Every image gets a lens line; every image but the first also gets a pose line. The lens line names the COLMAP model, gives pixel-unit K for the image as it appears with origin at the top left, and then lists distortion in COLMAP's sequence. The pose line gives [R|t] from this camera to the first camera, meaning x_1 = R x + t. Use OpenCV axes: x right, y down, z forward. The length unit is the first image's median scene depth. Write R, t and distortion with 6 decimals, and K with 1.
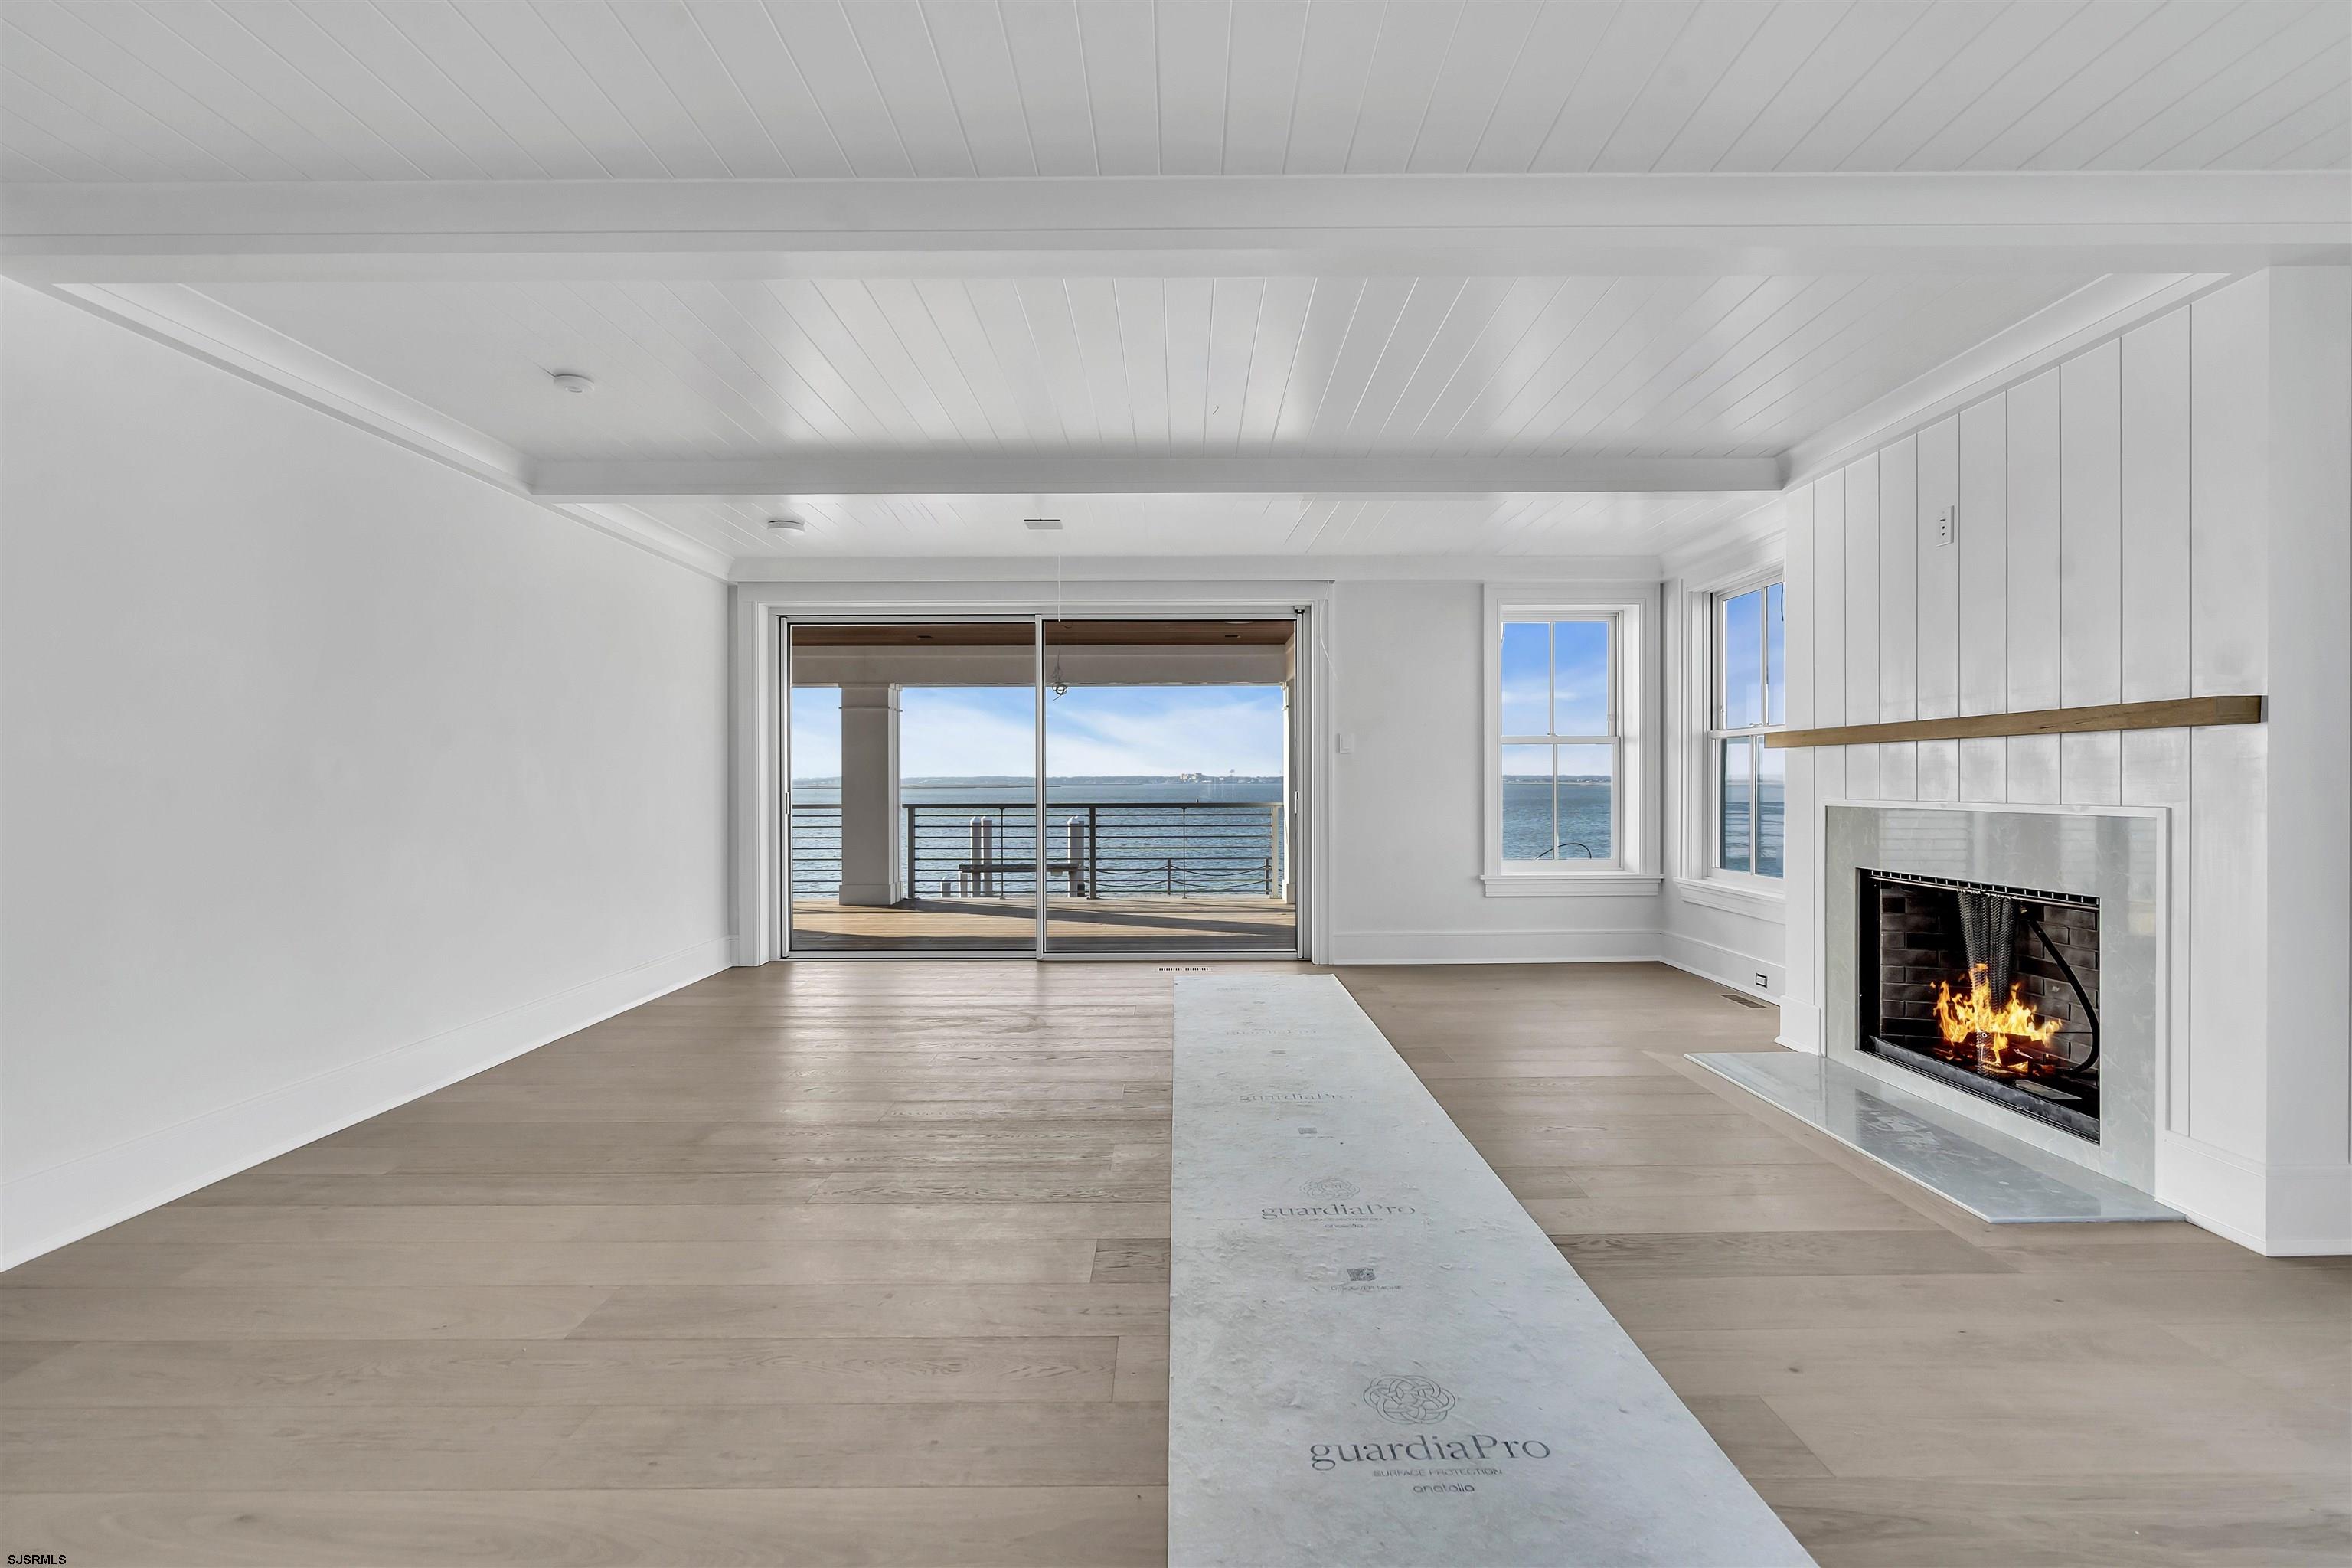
lens RADIAL K [[1070.6, 0, 1187.7], [0, 1070.6, 781.7], [0, 0, 1]] dist [-0.005380, 0.000124]
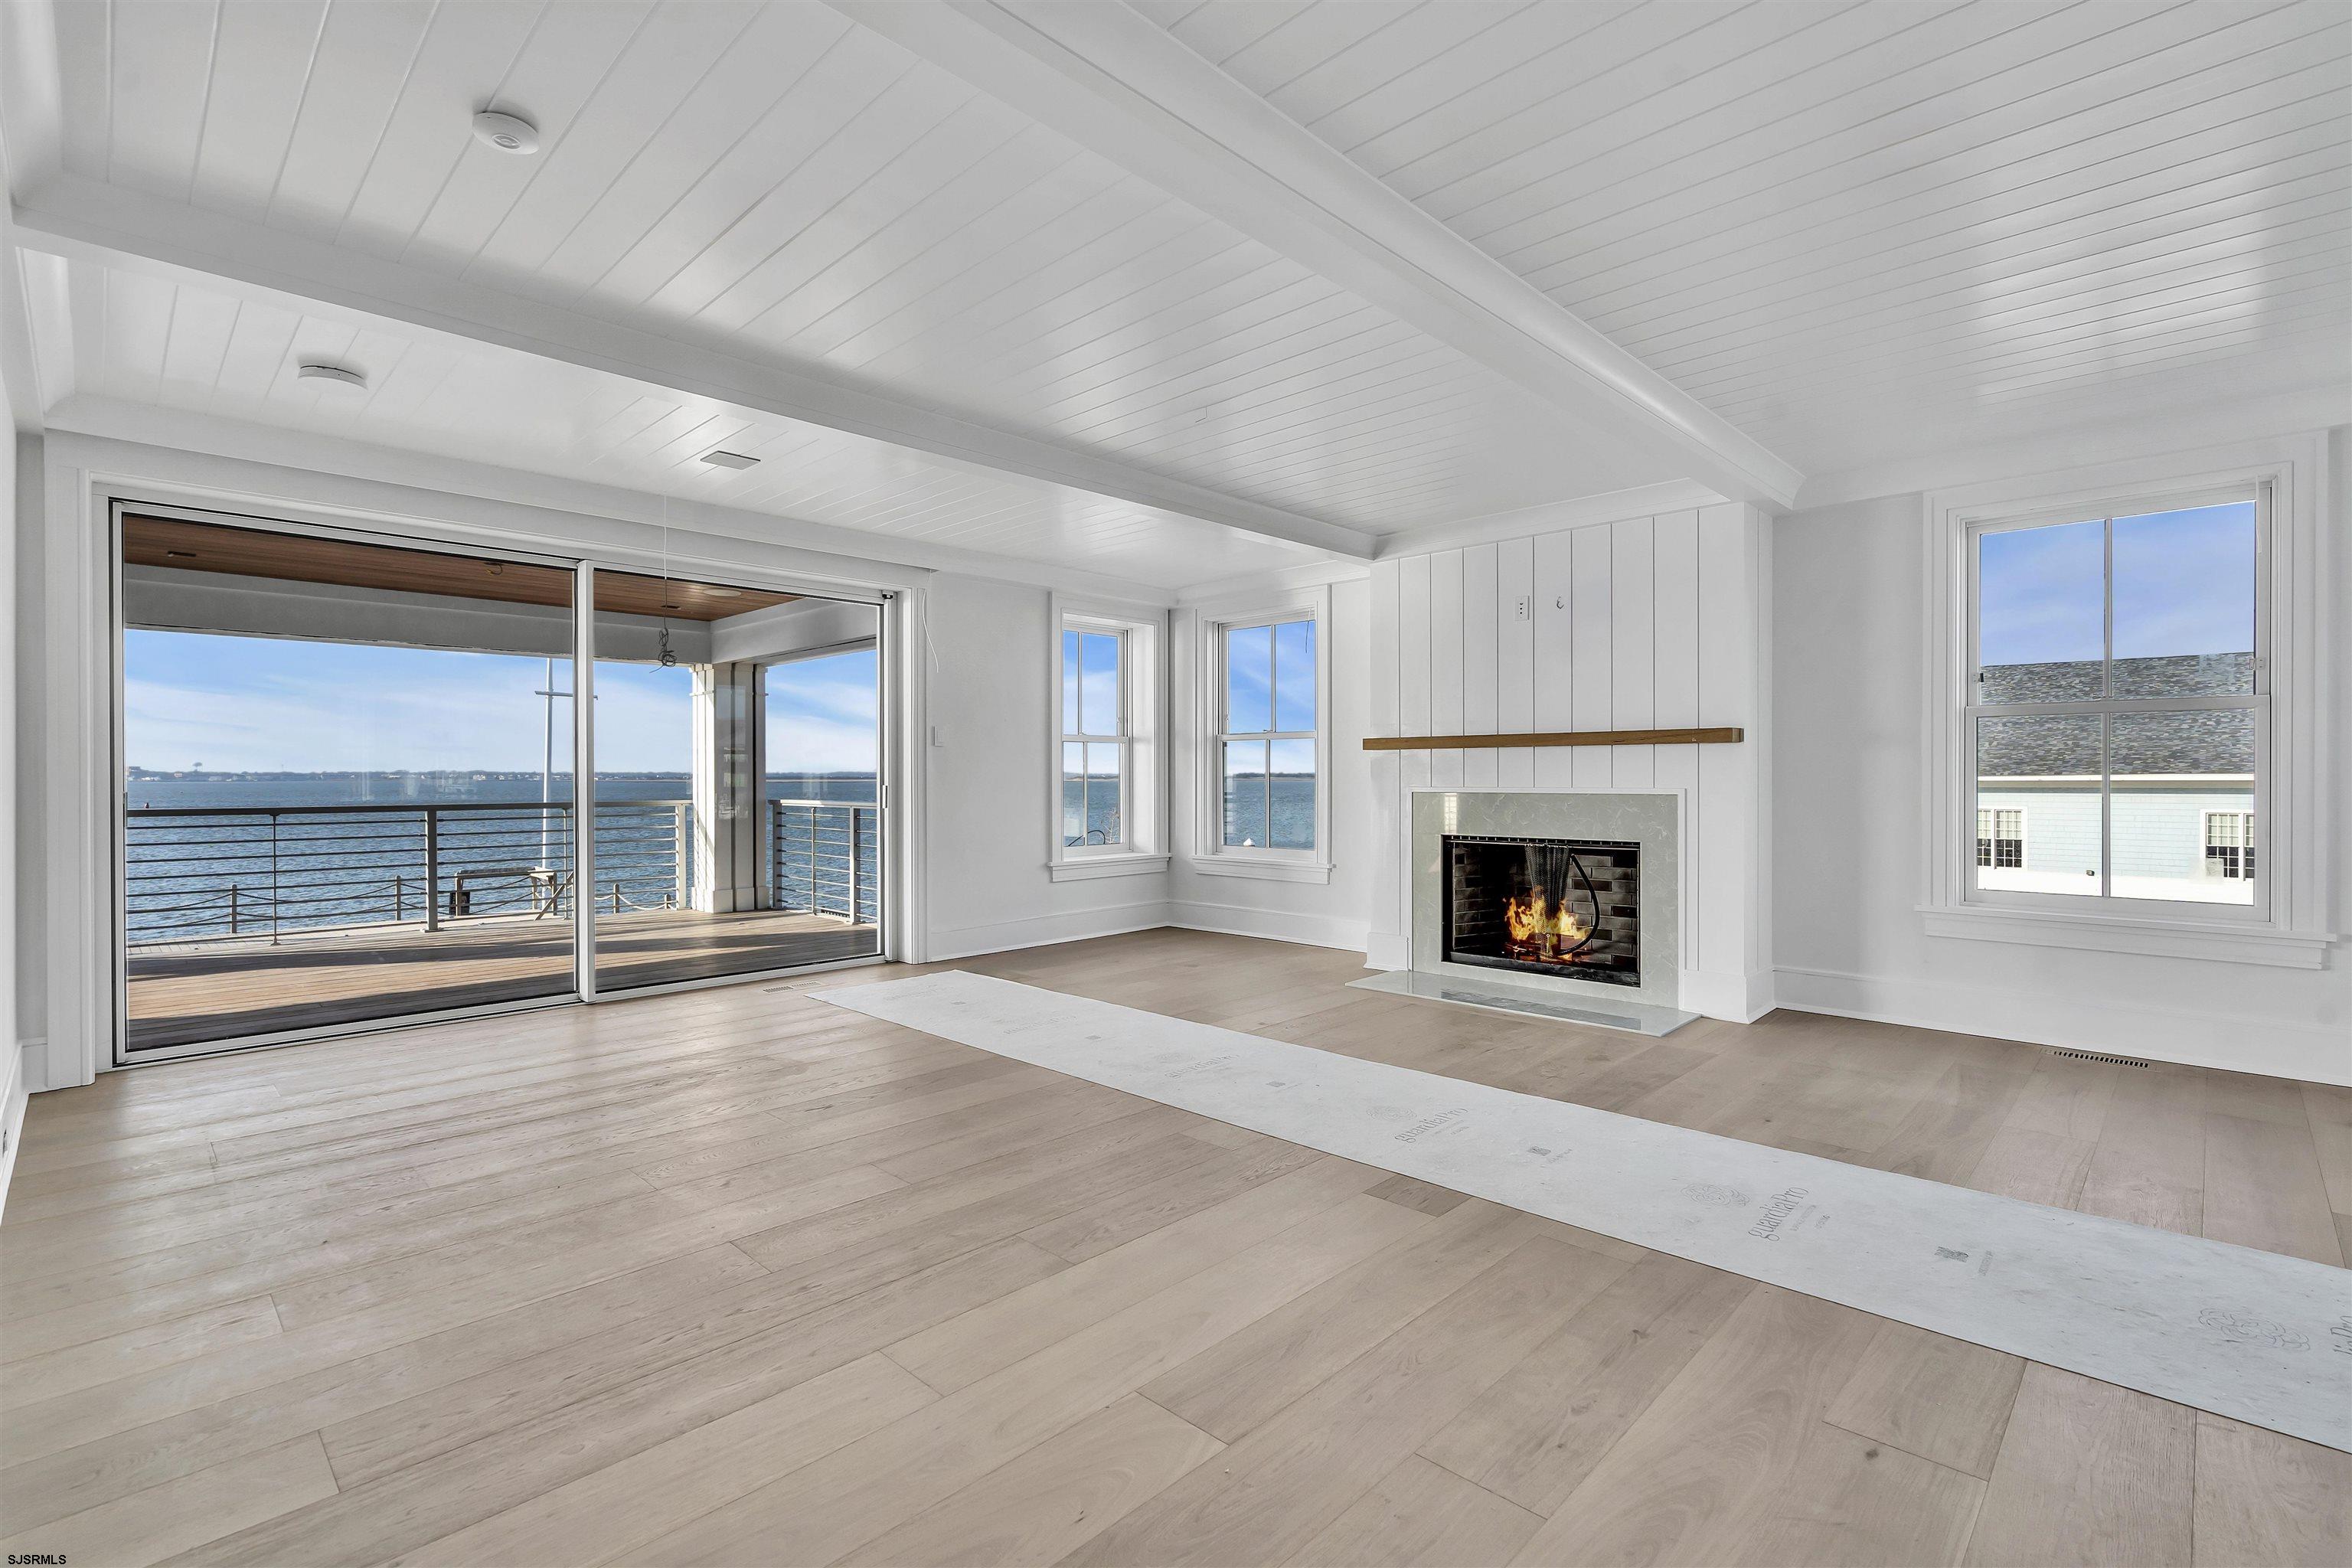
lens RADIAL K [[1070.6, 0, 1187.7], [0, 1070.6, 781.7], [0, 0, 1]] dist [-0.005380, 0.000124]
pose [[0.698041, -0.002479, 0.716053, -0.412361], [0.000558, 0.999996, 0.002918, 0.003331], [-0.716057, -0.001637, 0.698040, 0.155436]]
